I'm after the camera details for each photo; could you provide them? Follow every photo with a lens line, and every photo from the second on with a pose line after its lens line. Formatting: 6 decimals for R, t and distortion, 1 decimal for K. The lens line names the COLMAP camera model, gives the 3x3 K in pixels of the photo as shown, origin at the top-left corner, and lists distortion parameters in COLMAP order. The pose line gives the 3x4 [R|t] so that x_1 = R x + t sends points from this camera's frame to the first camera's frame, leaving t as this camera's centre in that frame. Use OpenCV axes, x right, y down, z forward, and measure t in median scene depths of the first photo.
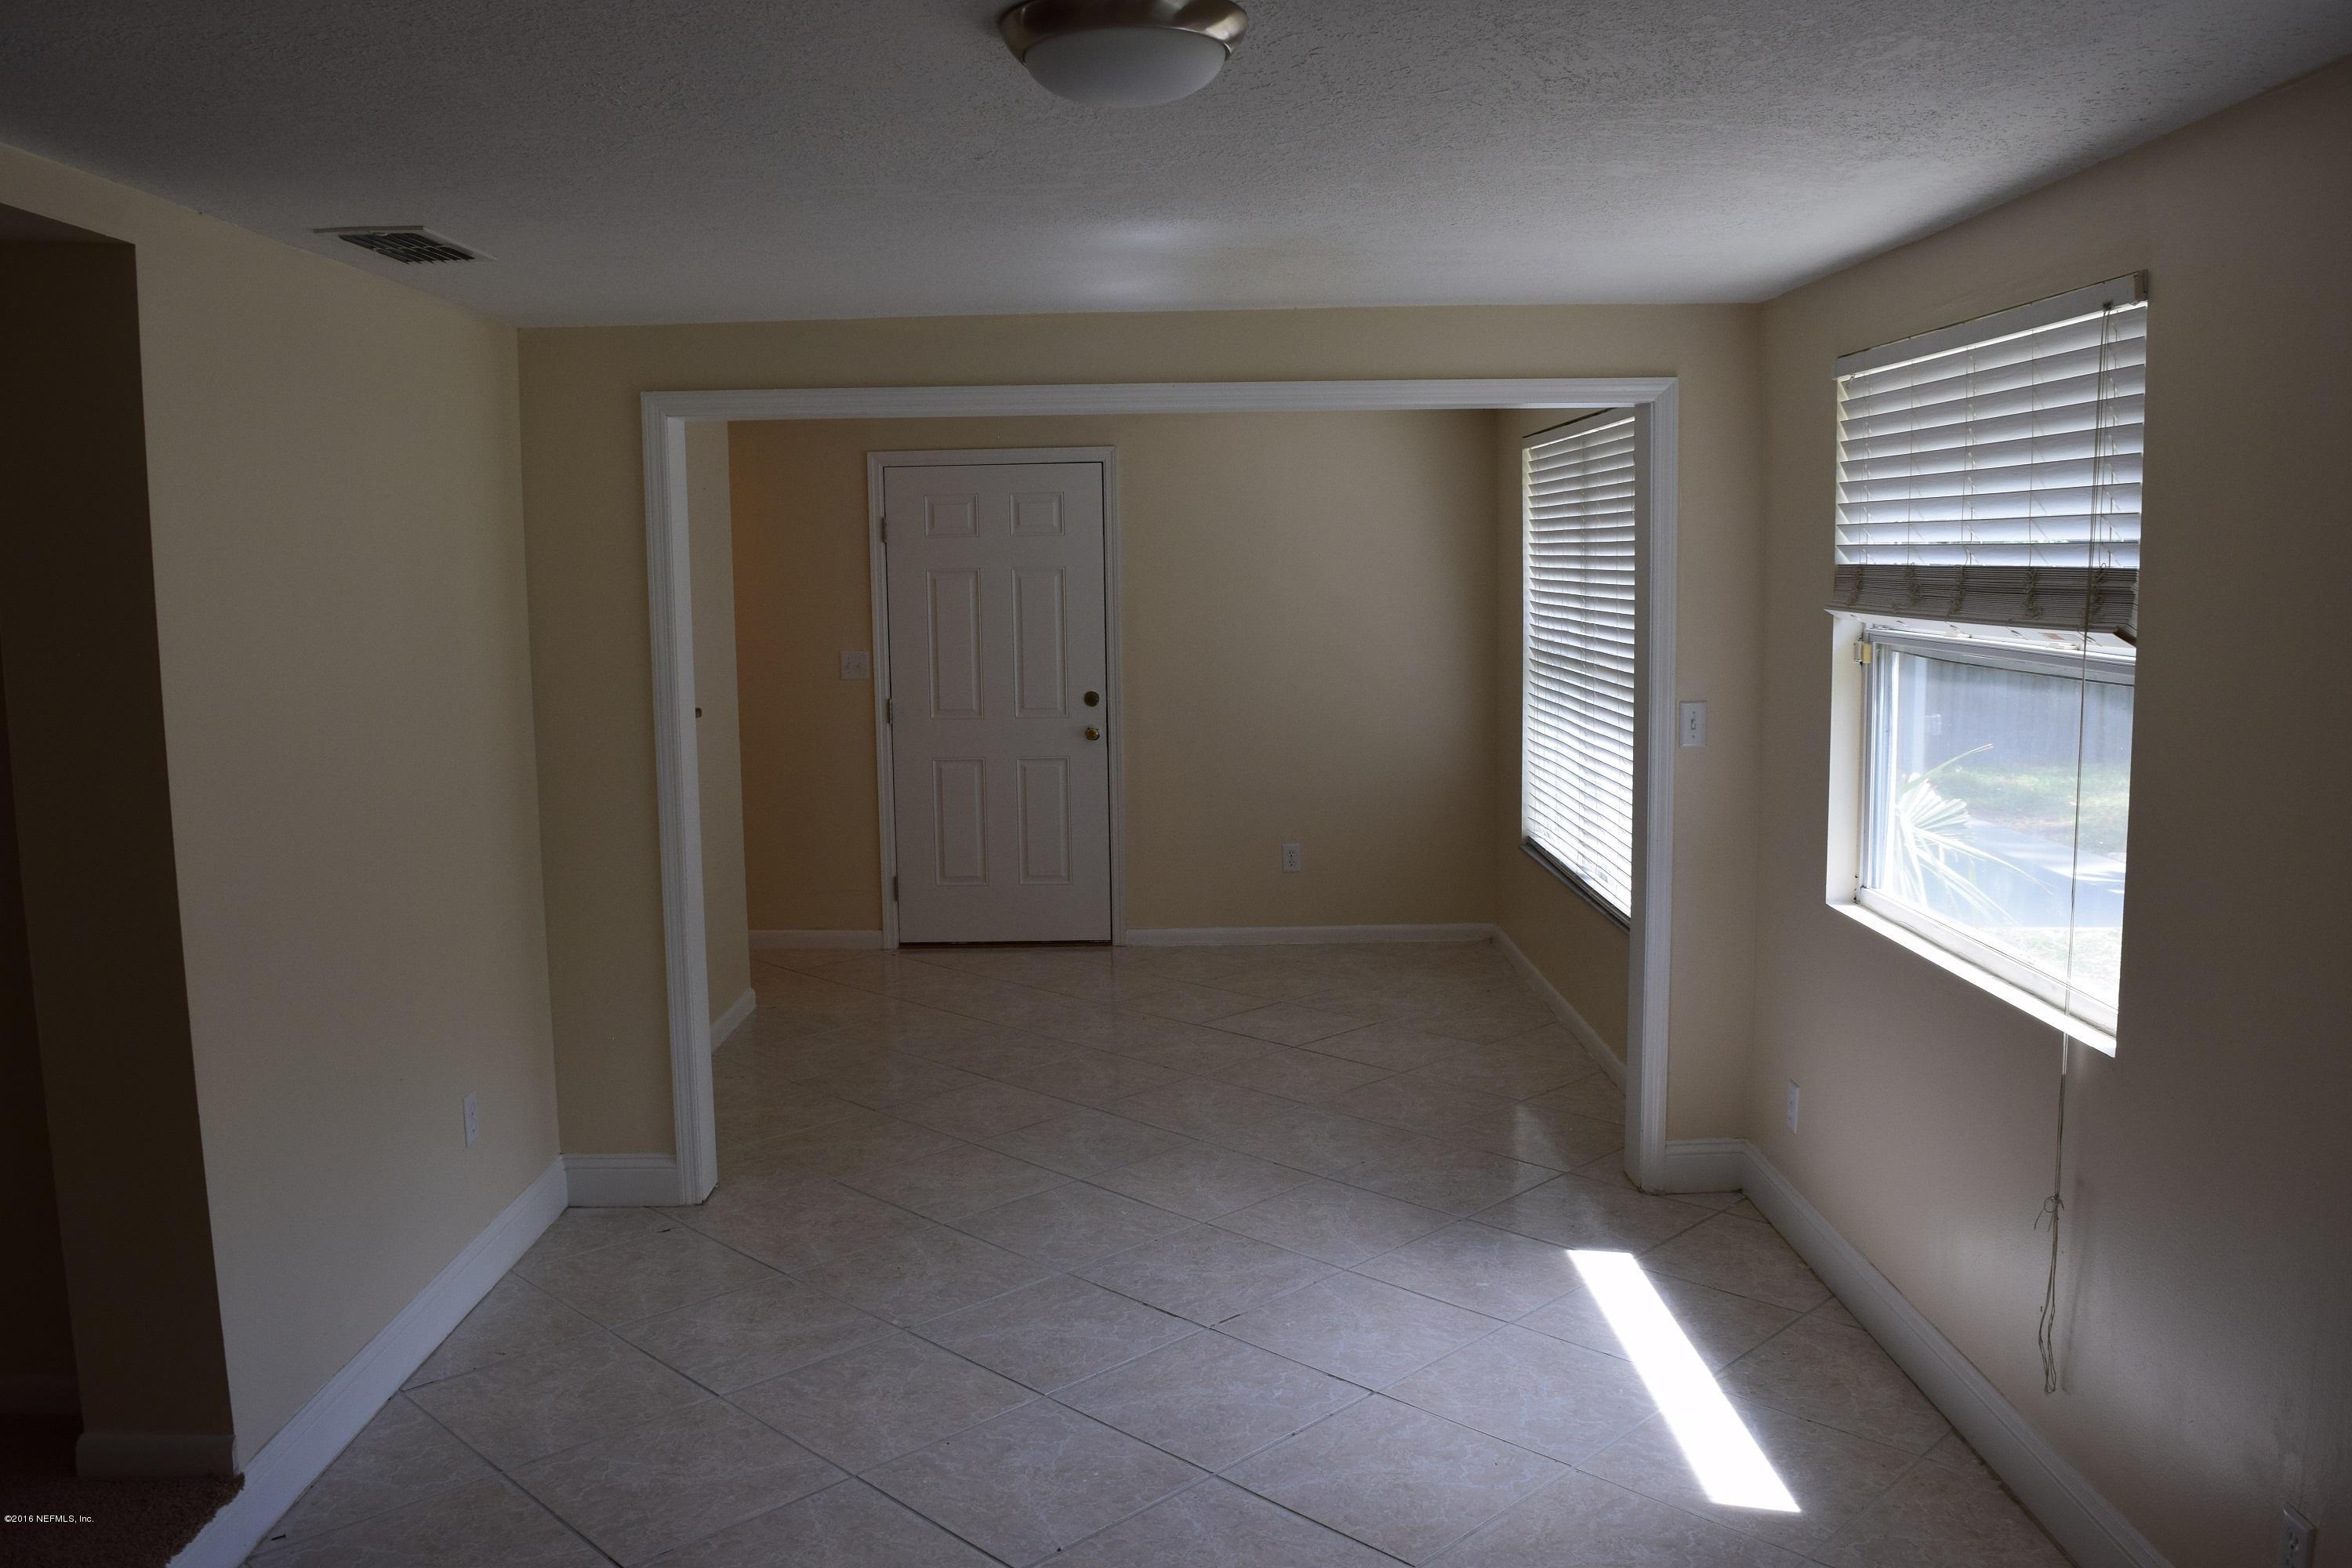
lens RADIAL K [[1871.0, 0, 1171.0], [0, 1871.0, 787.1], [0, 0, 1]] dist [-0.079378, 0.002100]
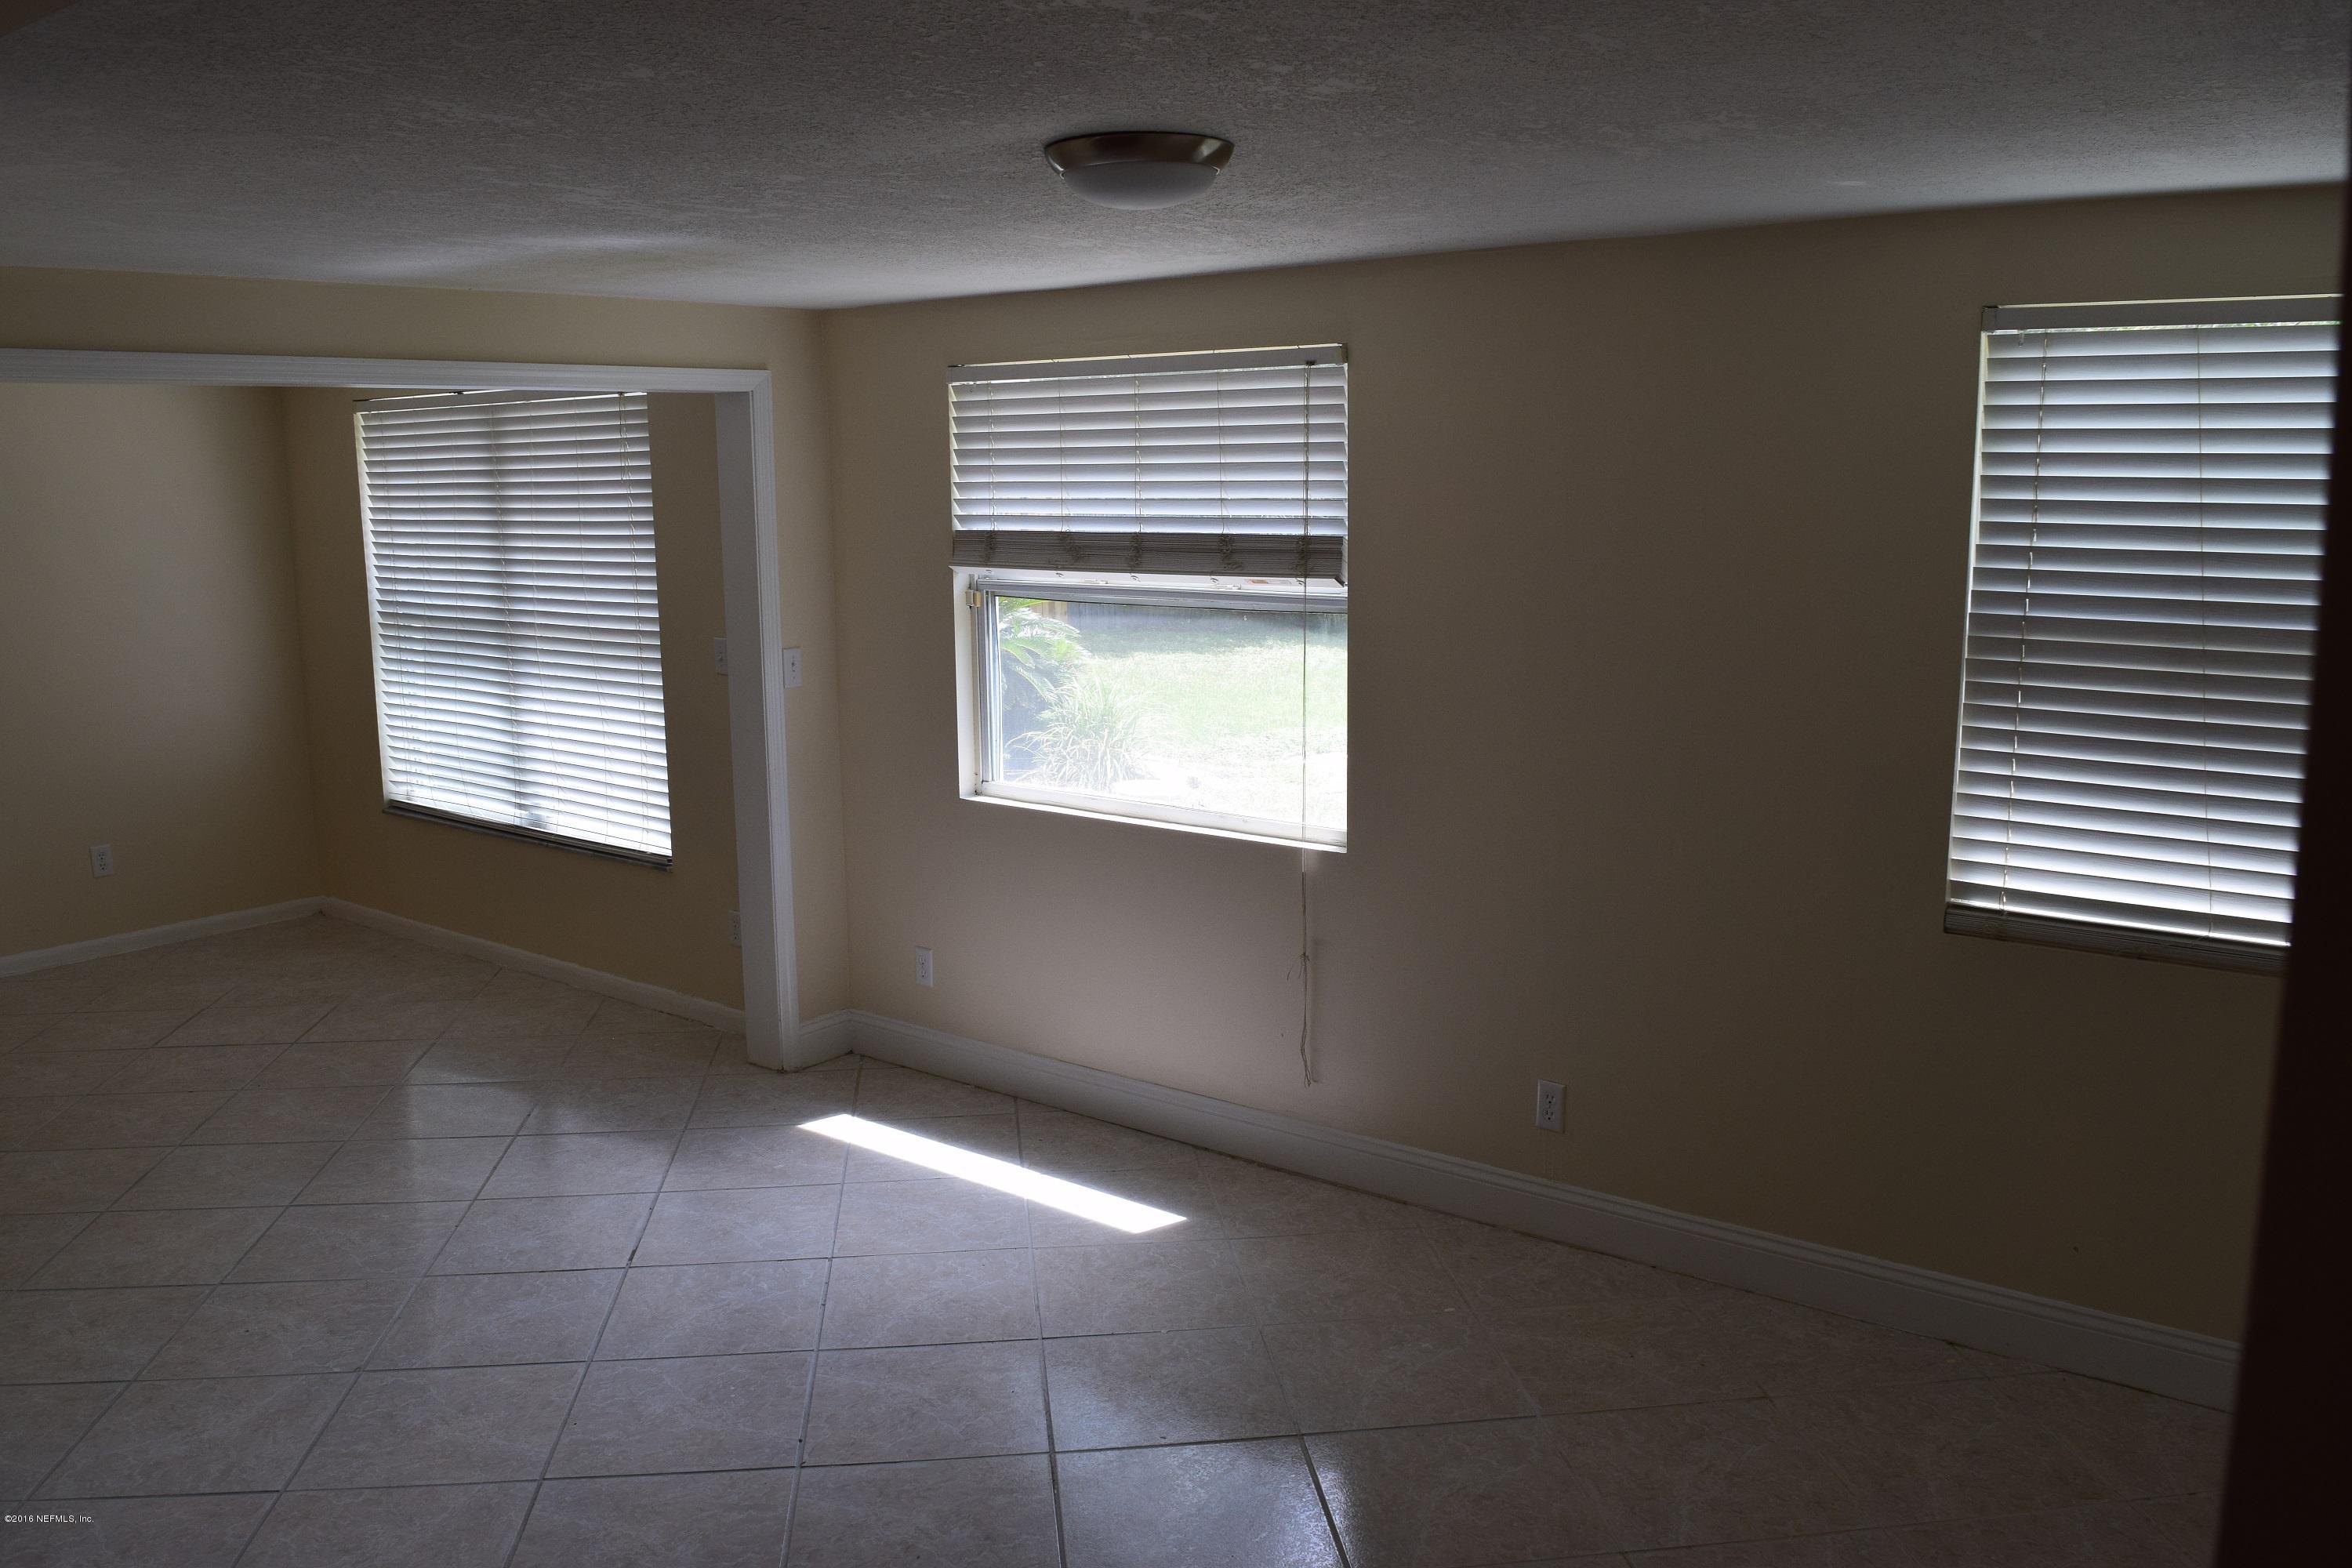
lens RADIAL K [[1871.0, 0, 1169.6], [0, 1871.0, 781.8], [0, 0, 1]] dist [-0.079378, 0.002100]
pose [[0.614340, -0.121596, 0.779615, -0.570504], [0.097168, 0.992192, 0.078182, -0.035295], [-0.783035, 0.027723, 0.621359, 0.095873]]
